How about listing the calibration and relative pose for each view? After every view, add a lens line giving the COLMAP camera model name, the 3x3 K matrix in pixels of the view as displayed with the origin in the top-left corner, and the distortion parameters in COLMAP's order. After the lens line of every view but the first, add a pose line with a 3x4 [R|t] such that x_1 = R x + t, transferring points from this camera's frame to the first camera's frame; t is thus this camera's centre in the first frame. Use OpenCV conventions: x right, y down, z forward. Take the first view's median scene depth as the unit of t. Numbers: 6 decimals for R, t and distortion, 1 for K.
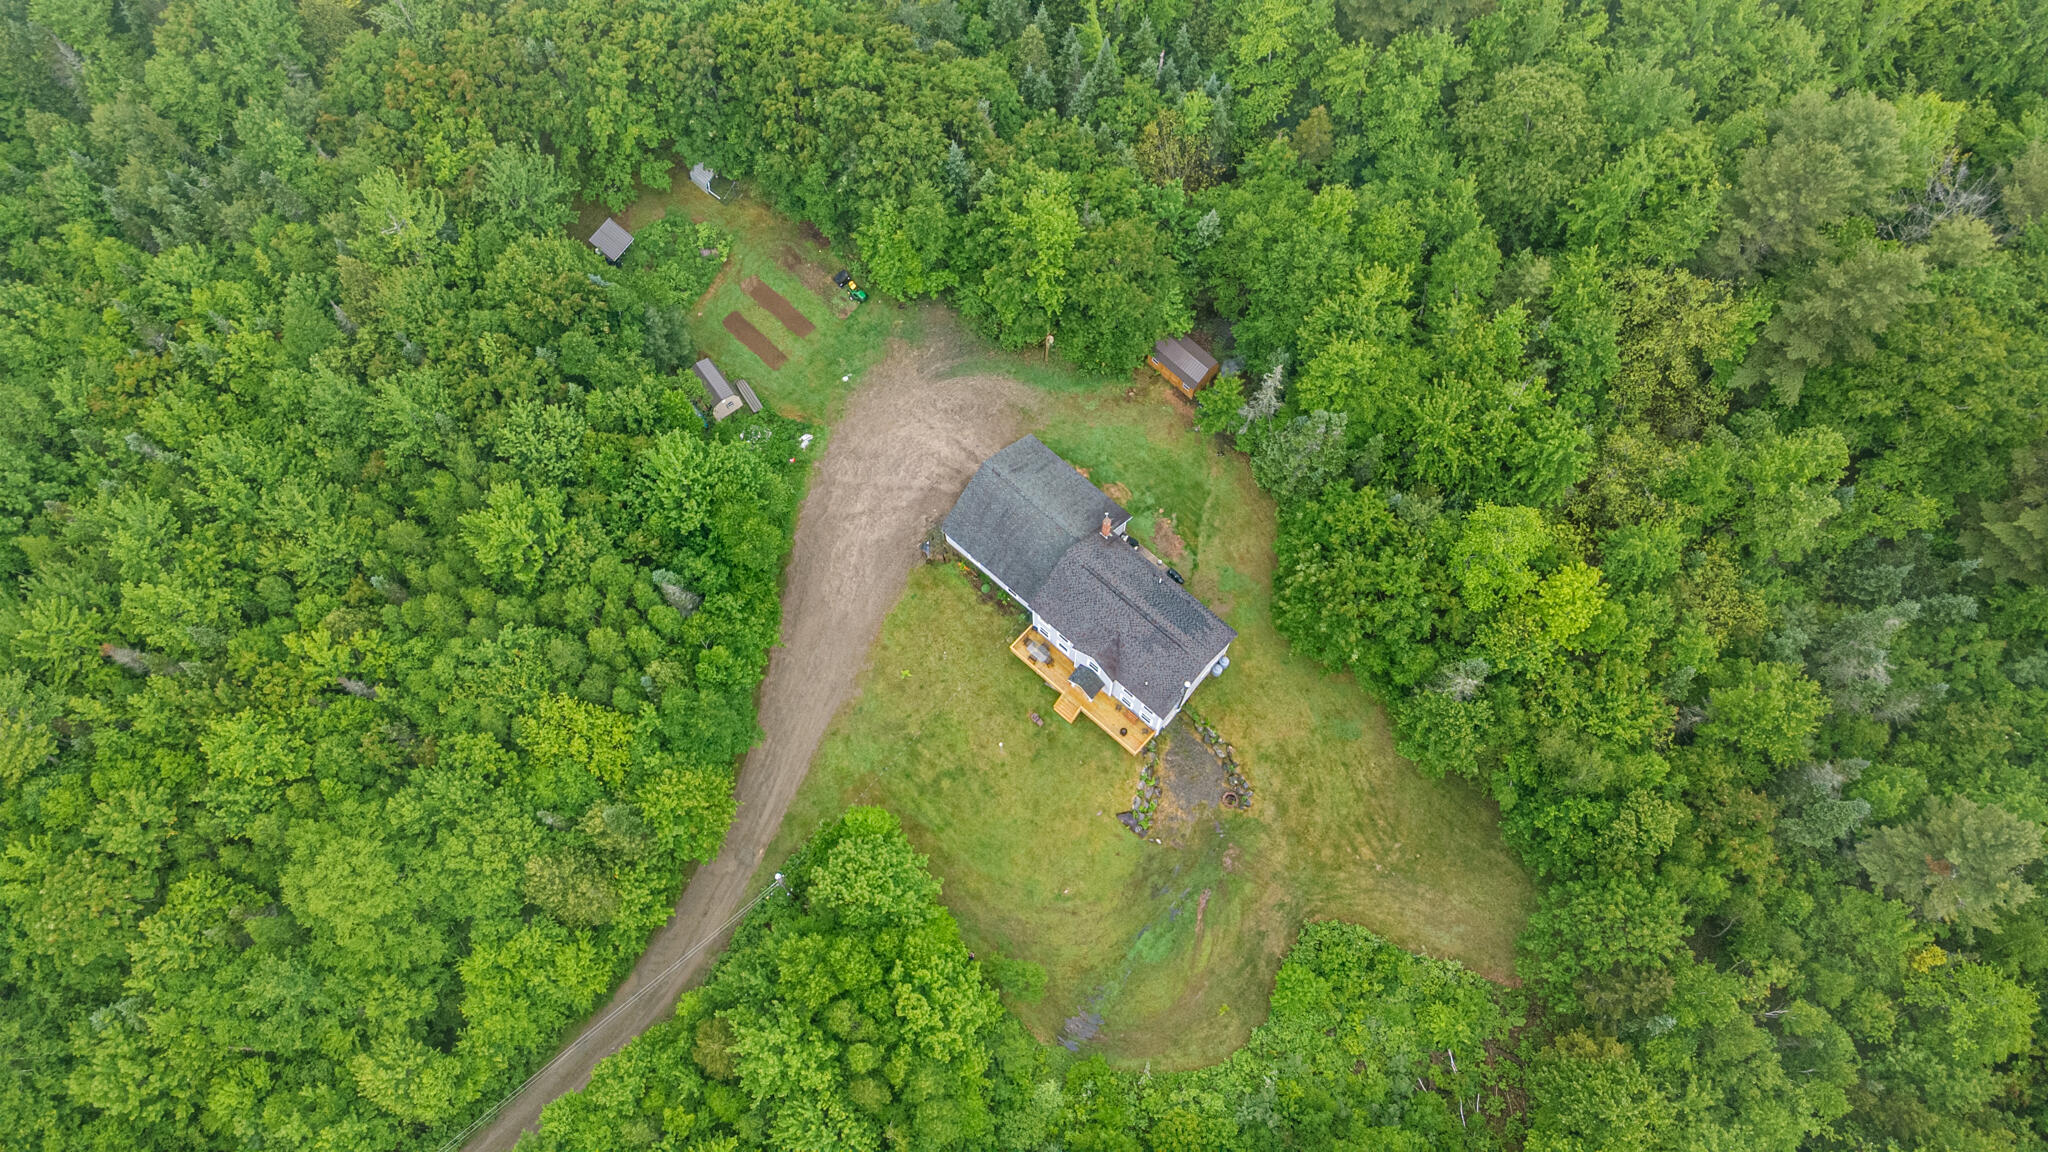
lens RADIAL K [[1538.4, 0, 1024.0], [0, 1538.4, 576.0], [0, 0, 1]] dist [0.057760, -0.002834]
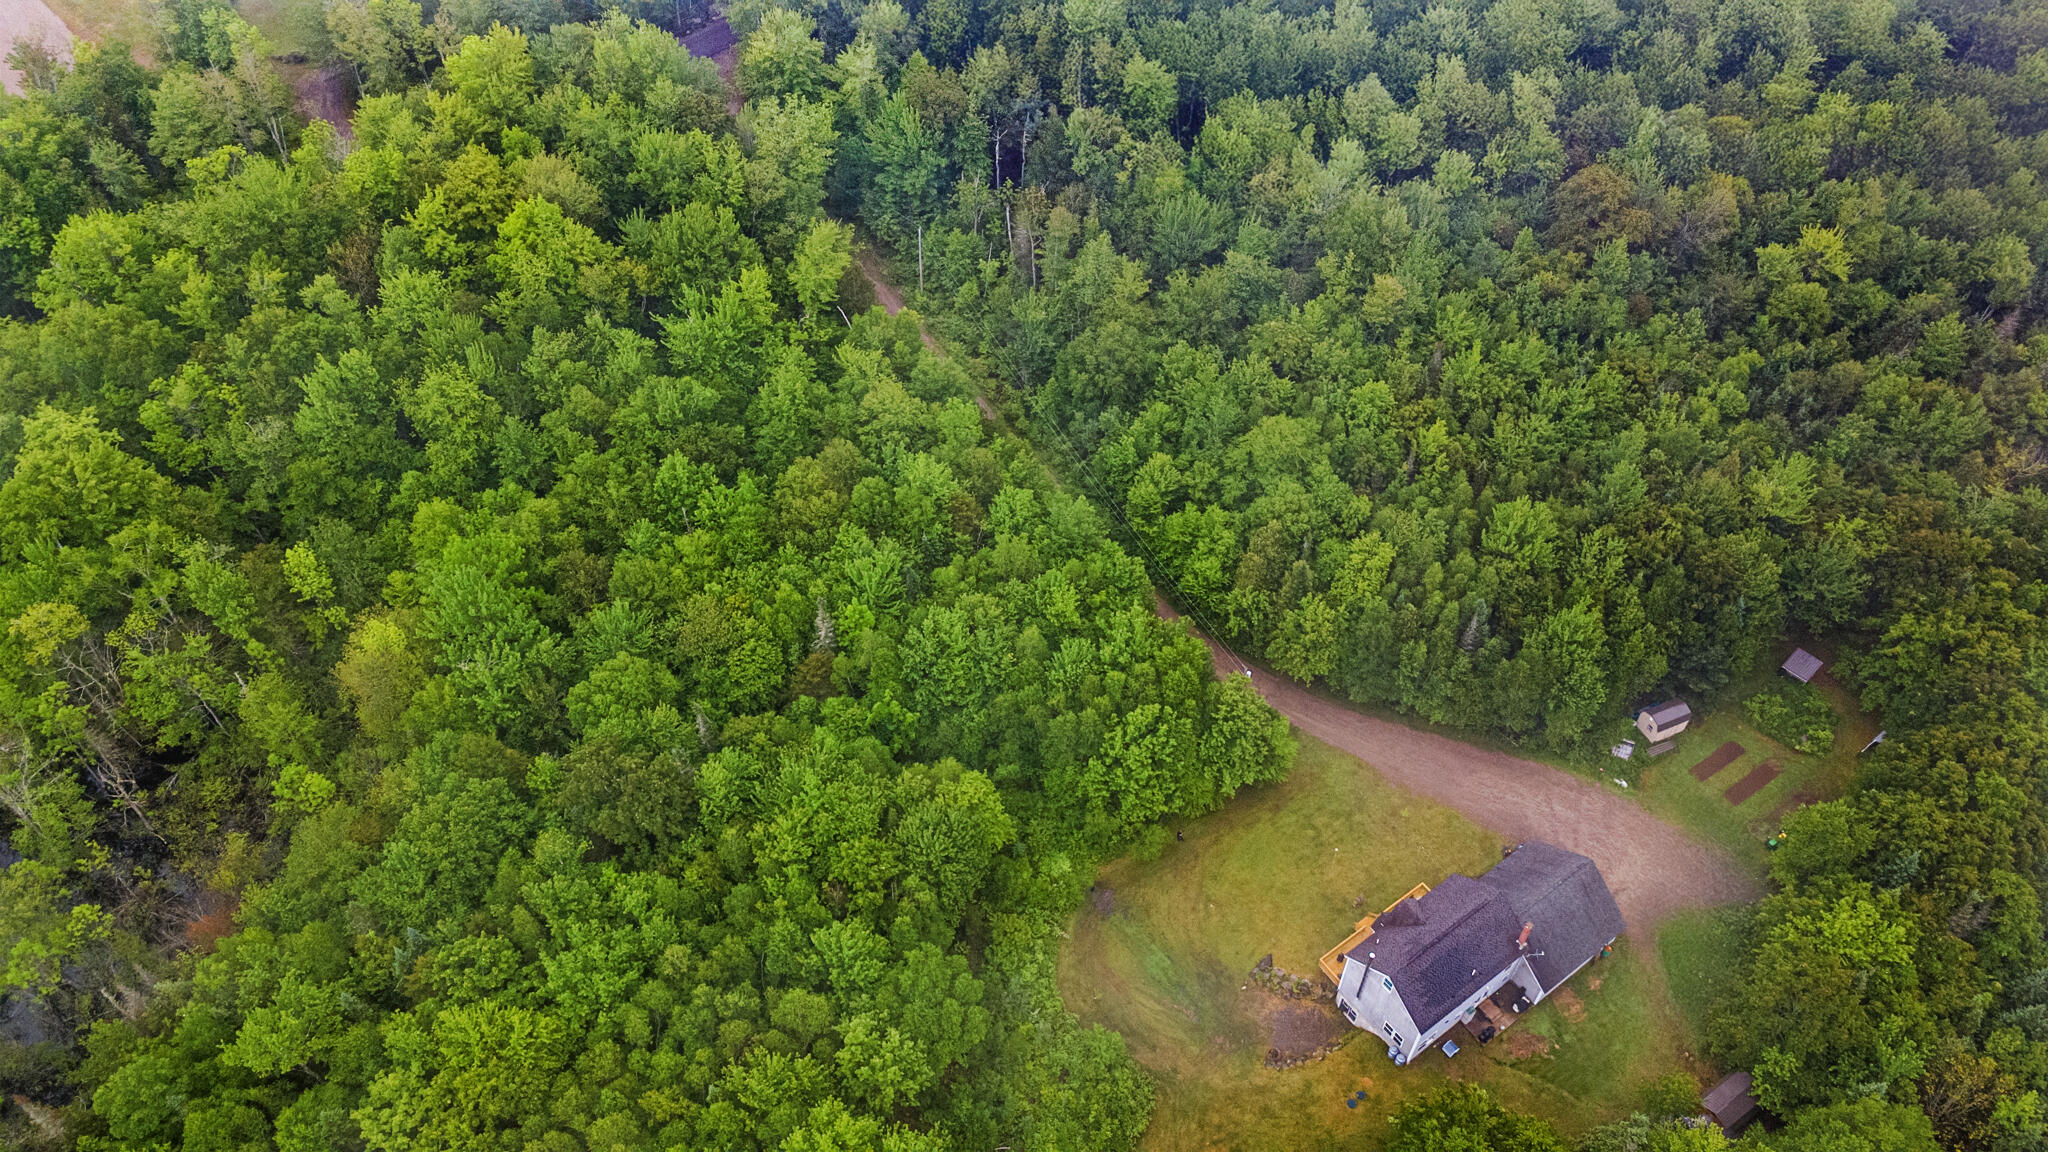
lens RADIAL K [[1538.4, 0, 1024.0], [0, 1538.4, 576.0], [0, 0, 1]] dist [0.057760, -0.002834]
pose [[-0.210522, 0.738673, -0.640346, 0.638638], [-0.931101, 0.048083, 0.361577, -0.108304], [0.297877, 0.672347, 0.677657, -0.037573]]
